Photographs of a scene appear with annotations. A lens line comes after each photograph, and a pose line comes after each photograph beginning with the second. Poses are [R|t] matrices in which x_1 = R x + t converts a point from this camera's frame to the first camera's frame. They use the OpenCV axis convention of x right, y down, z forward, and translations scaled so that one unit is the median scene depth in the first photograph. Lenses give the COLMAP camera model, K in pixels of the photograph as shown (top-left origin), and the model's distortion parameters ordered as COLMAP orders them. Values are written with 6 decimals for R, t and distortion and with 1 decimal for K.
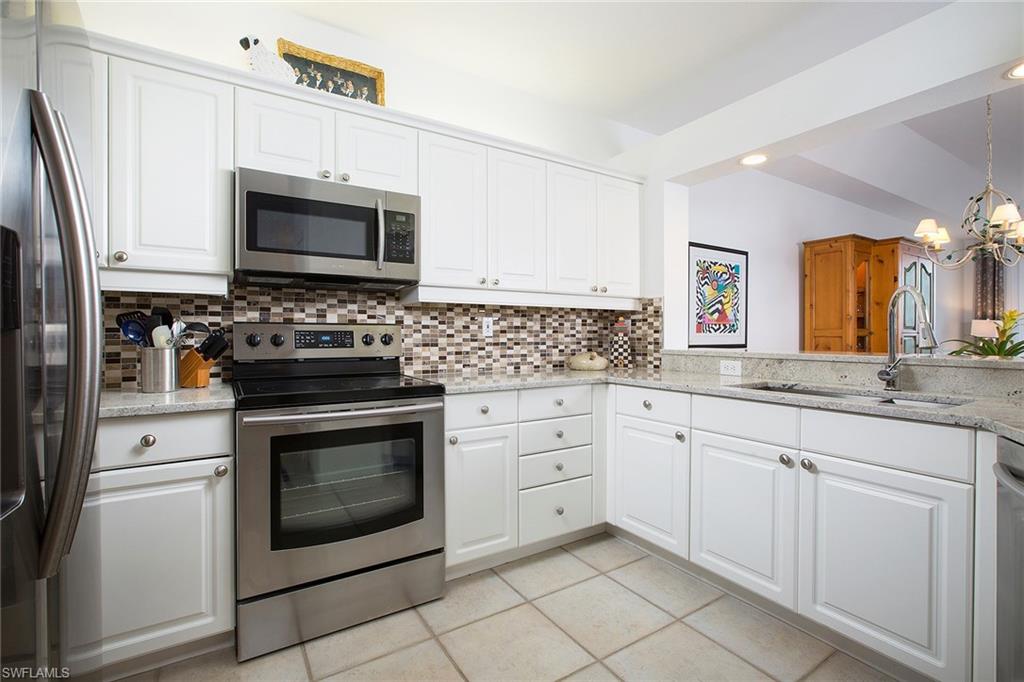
lens RADIAL K [[493.3, 0, 504.4], [0, 493.3, 339.7], [0, 0, 1]] dist [-0.014062, -0.000242]
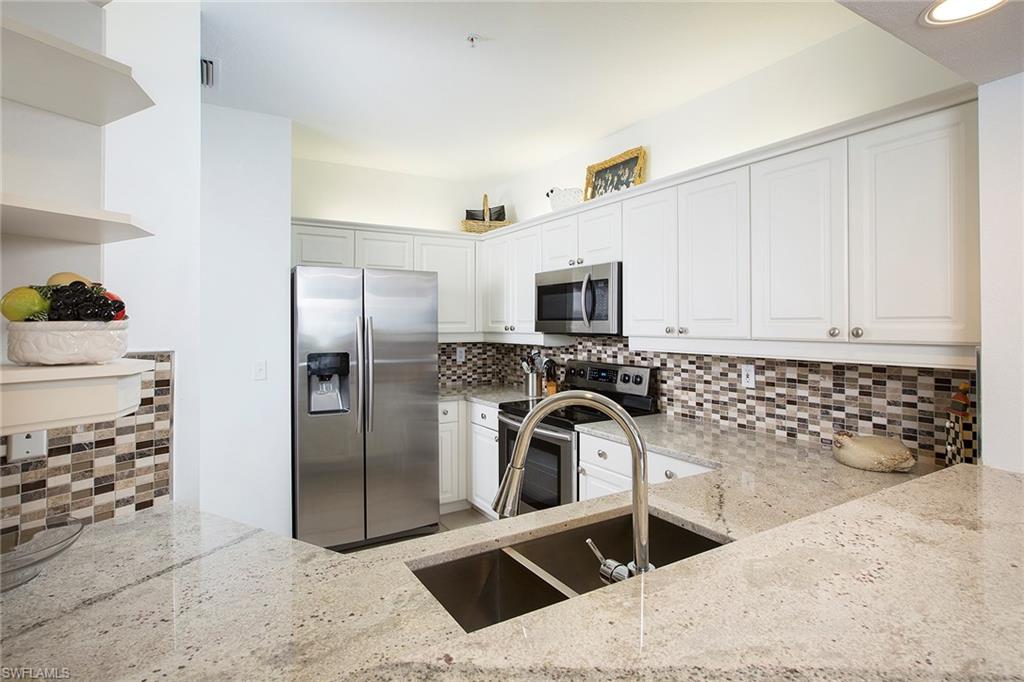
lens RADIAL K [[507.0, 0, 507.2], [0, 507.0, 329.8], [0, 0, 1]] dist [-0.028597, 0.001337]
pose [[-0.030787, 0.010649, -0.999469, 0.782692], [-0.008735, 0.999902, 0.010923, -0.104295], [0.999488, 0.009066, -0.030691, 0.589736]]
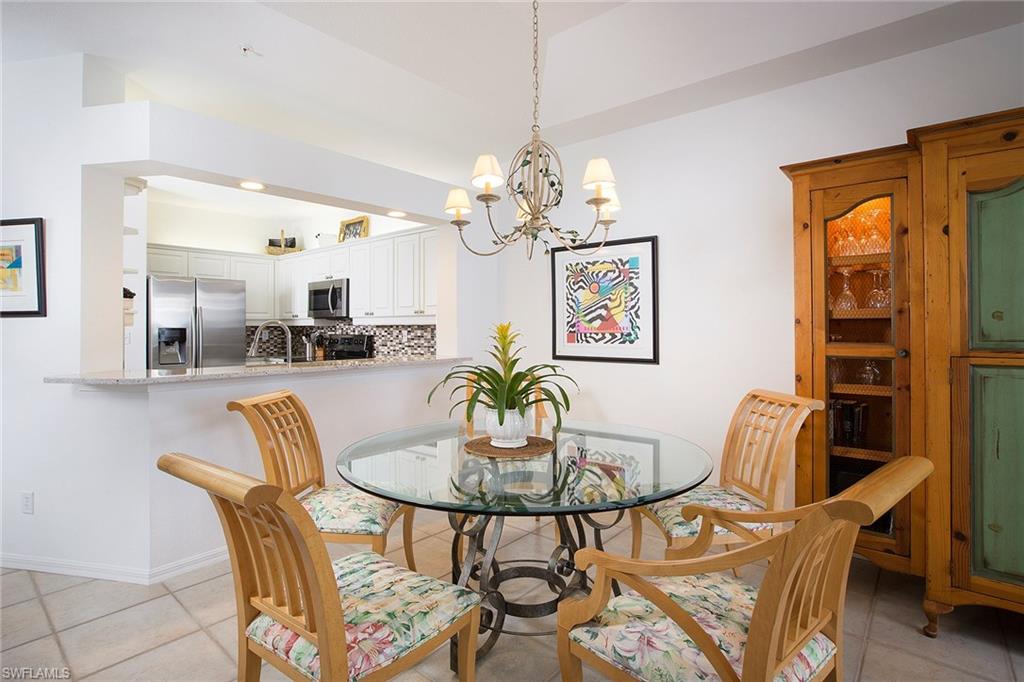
lens RADIAL K [[507.0, 0, 498.8], [0, 507.0, 324.2], [0, 0, 1]] dist [-0.028597, 0.001337]
pose [[0.259940, -0.006747, -0.965601, 1.665534], [-0.007071, 0.999935, -0.008891, -0.051041], [0.965599, 0.009139, 0.259876, 0.814044]]
